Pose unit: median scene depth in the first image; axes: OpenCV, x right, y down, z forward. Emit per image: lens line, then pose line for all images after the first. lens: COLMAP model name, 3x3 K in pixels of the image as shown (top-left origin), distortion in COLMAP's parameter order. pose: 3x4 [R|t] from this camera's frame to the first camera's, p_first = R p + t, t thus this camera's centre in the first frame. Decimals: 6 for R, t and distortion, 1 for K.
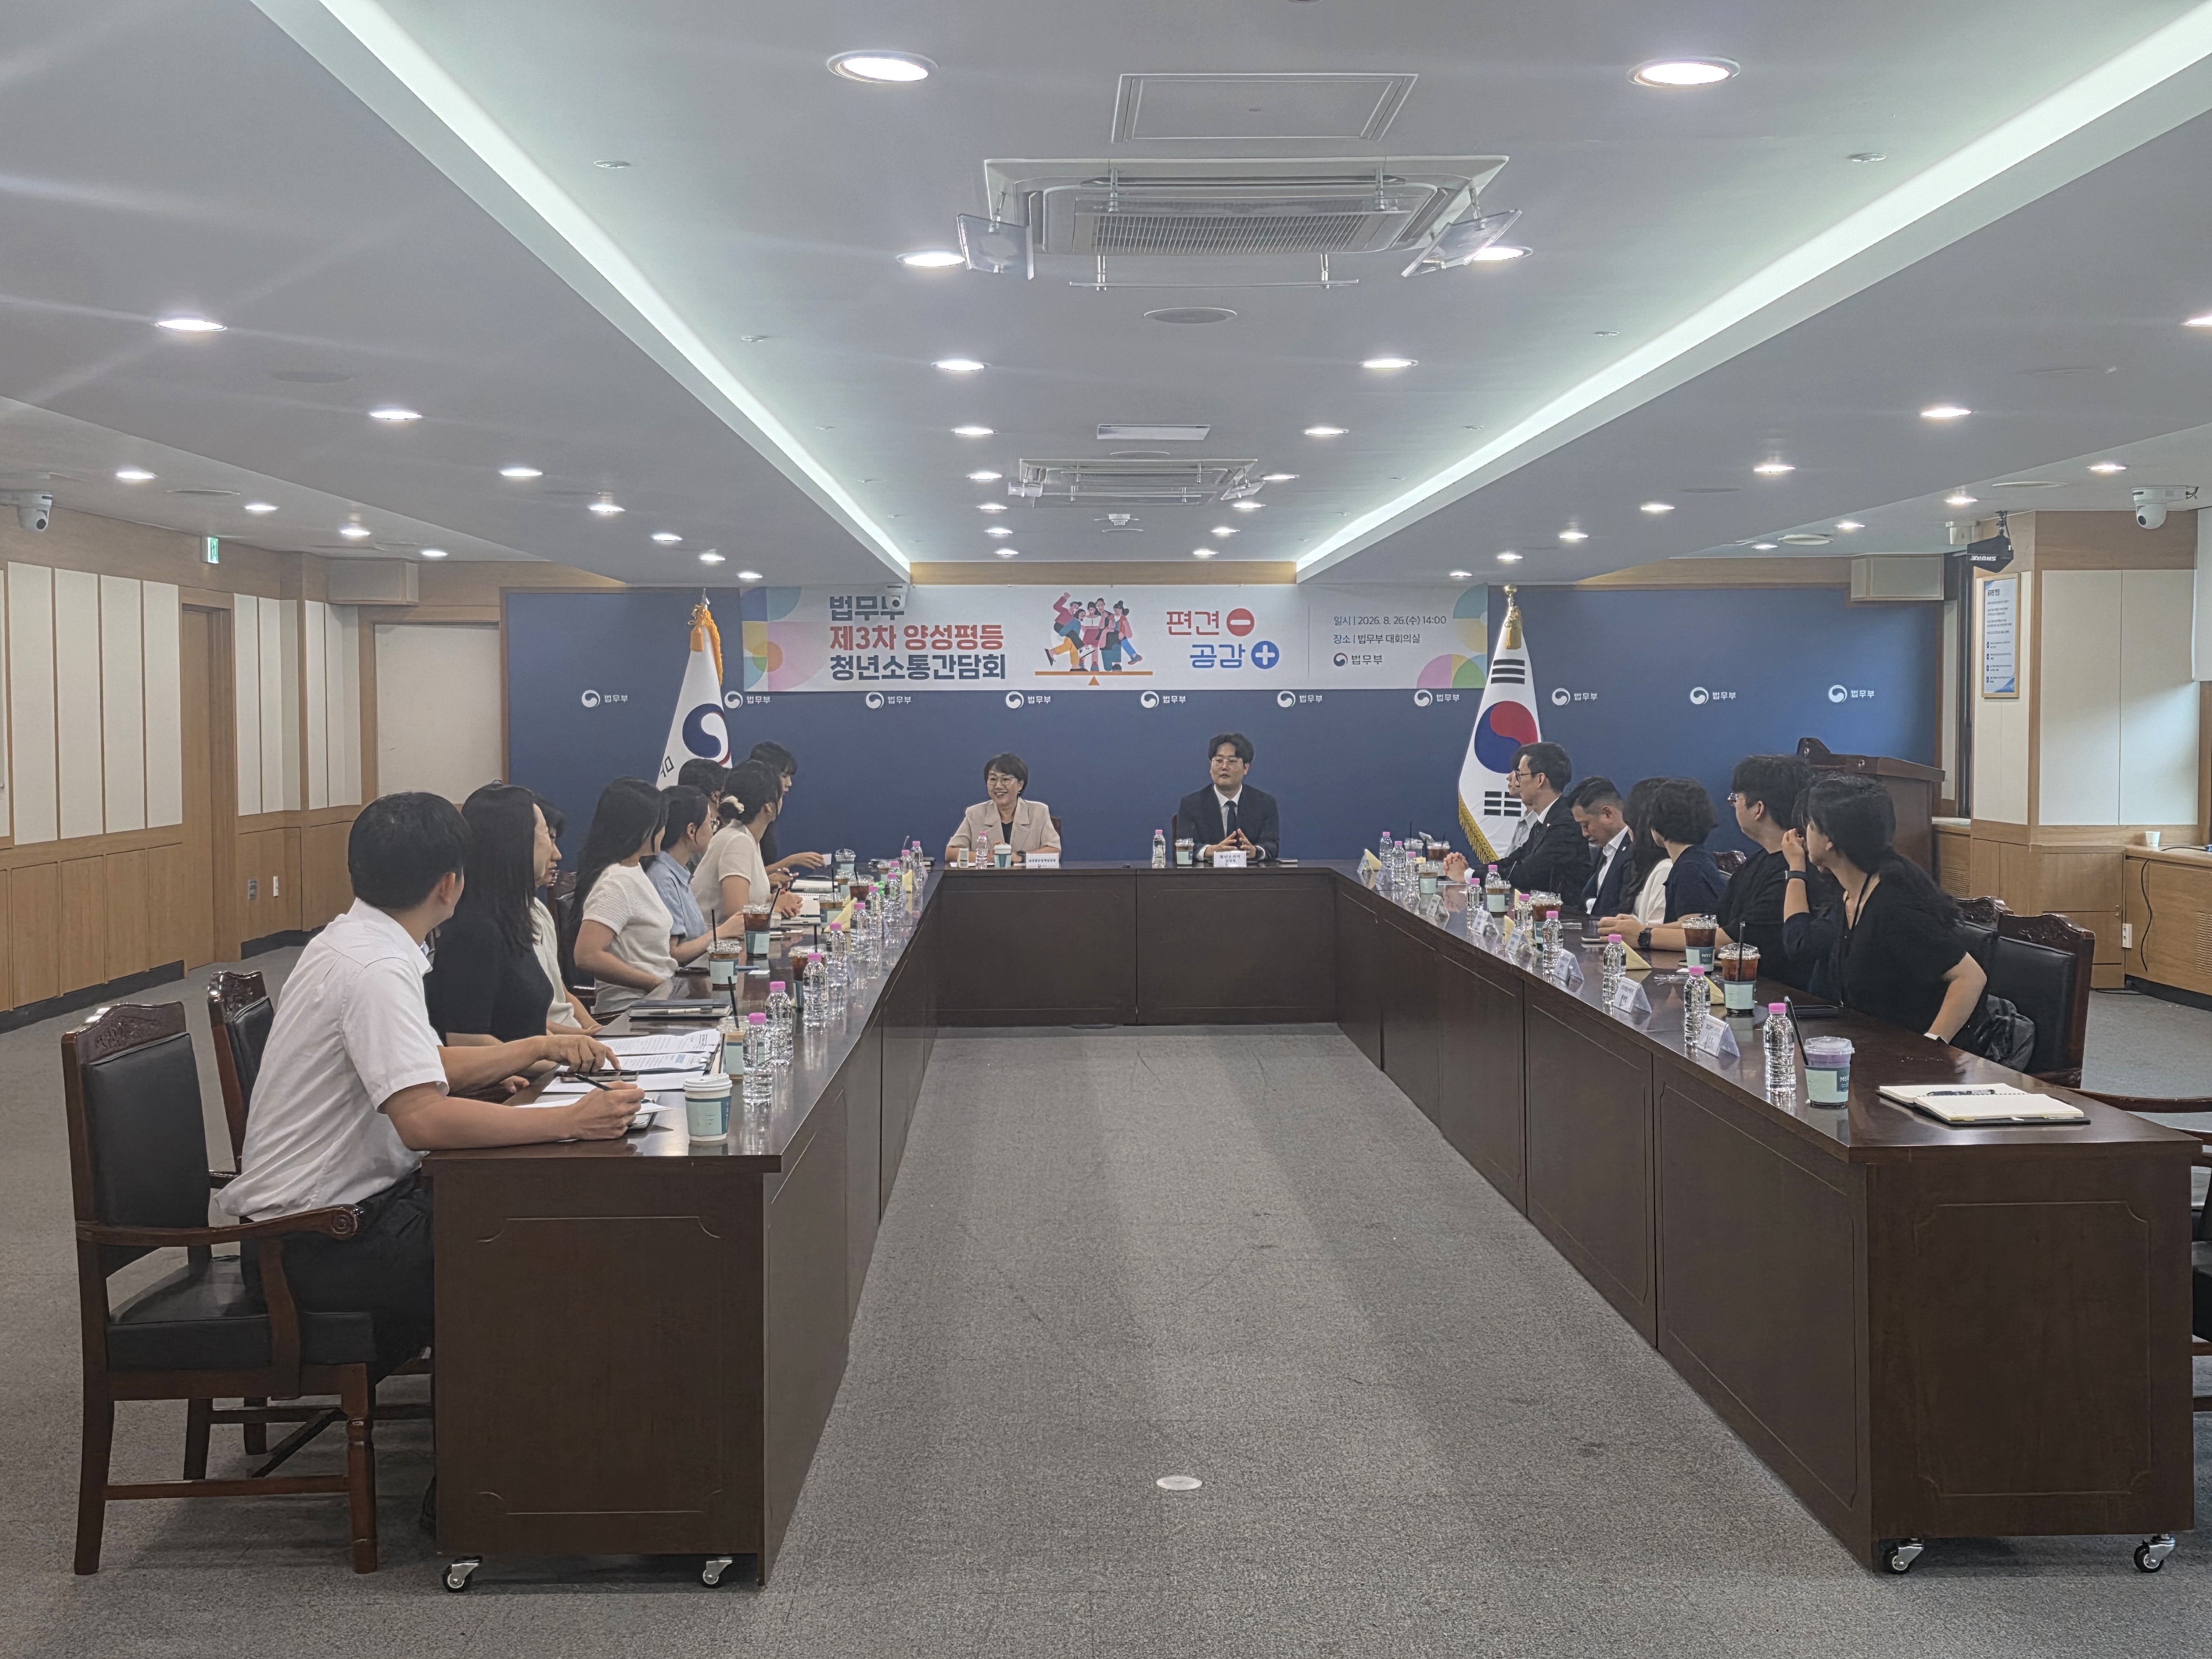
lens RADIAL K [[2513.1, 0, 1104.4], [0, 2513.1, 830.6], [0, 0, 1]] dist [0.109593, 0.000000]
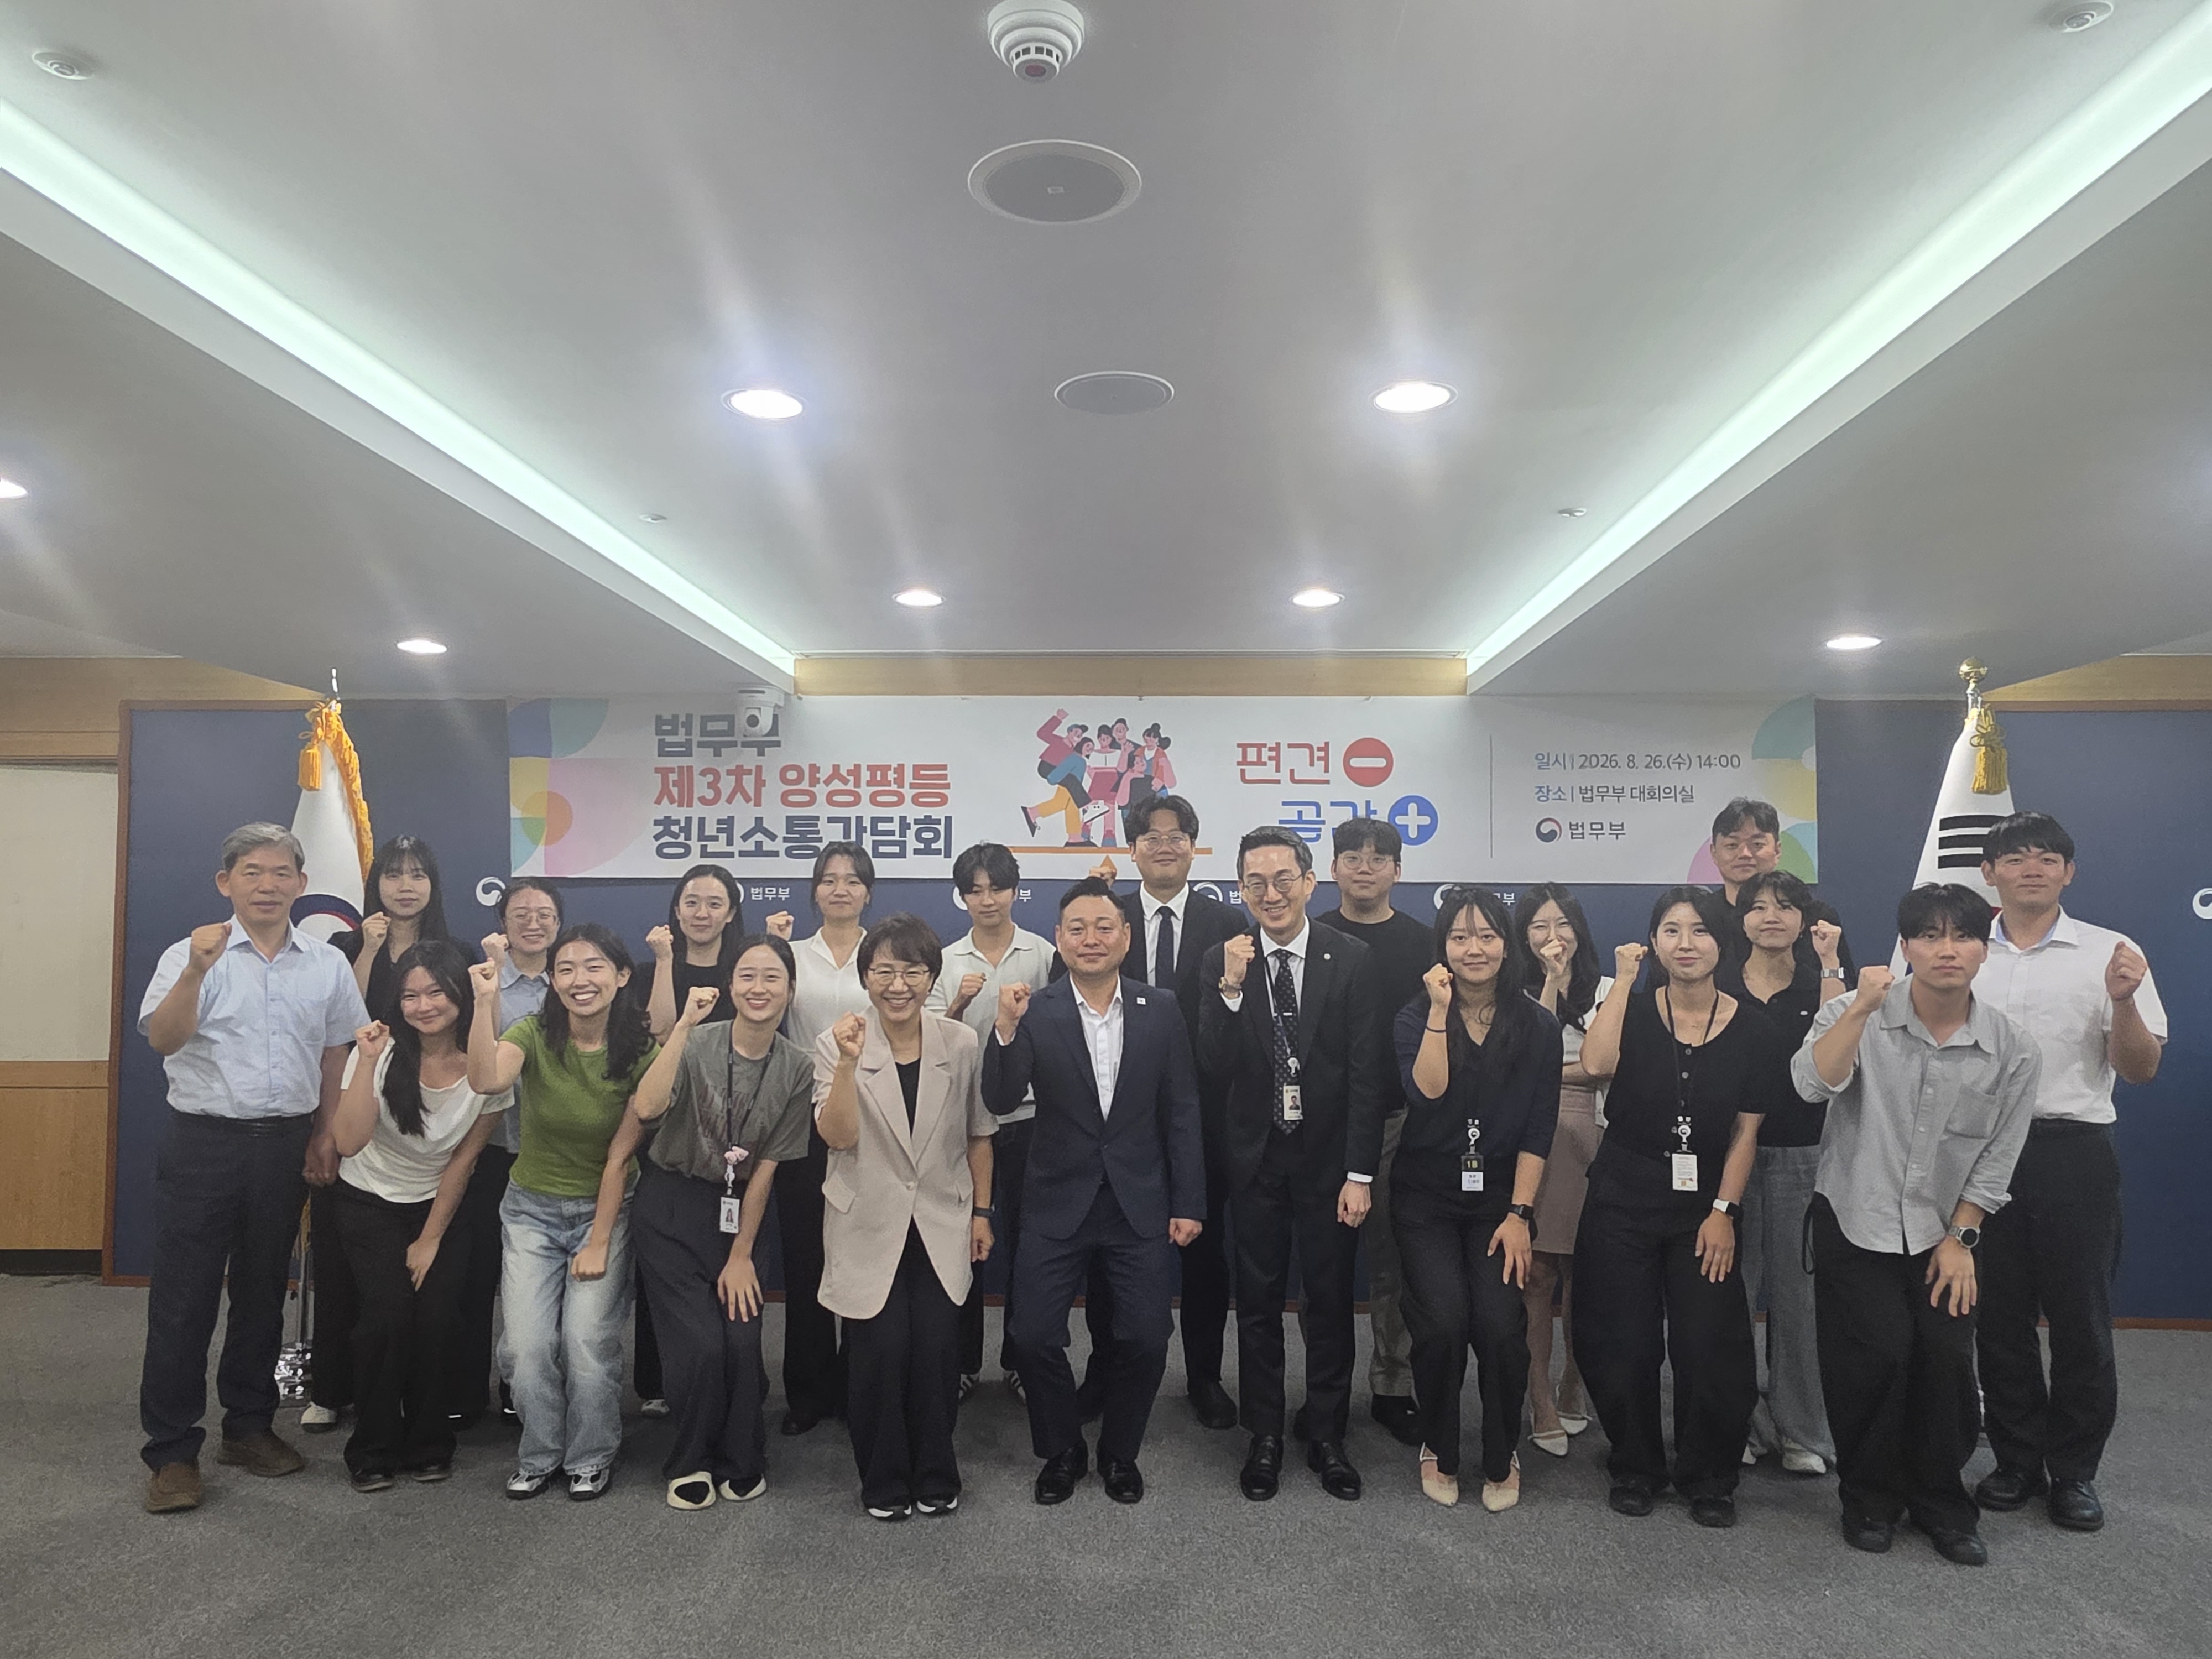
lens RADIAL K [[1416.9, 0, 1104.4], [0, 1416.9, 826.6], [0, 0, 1]] dist [0.001694, 0.000092]
pose [[0.996842, 0.005956, -0.079183, 0.020404], [-0.014507, 0.994060, -0.107858, -0.033458], [0.078071, 0.108666, 0.991008, 0.684466]]
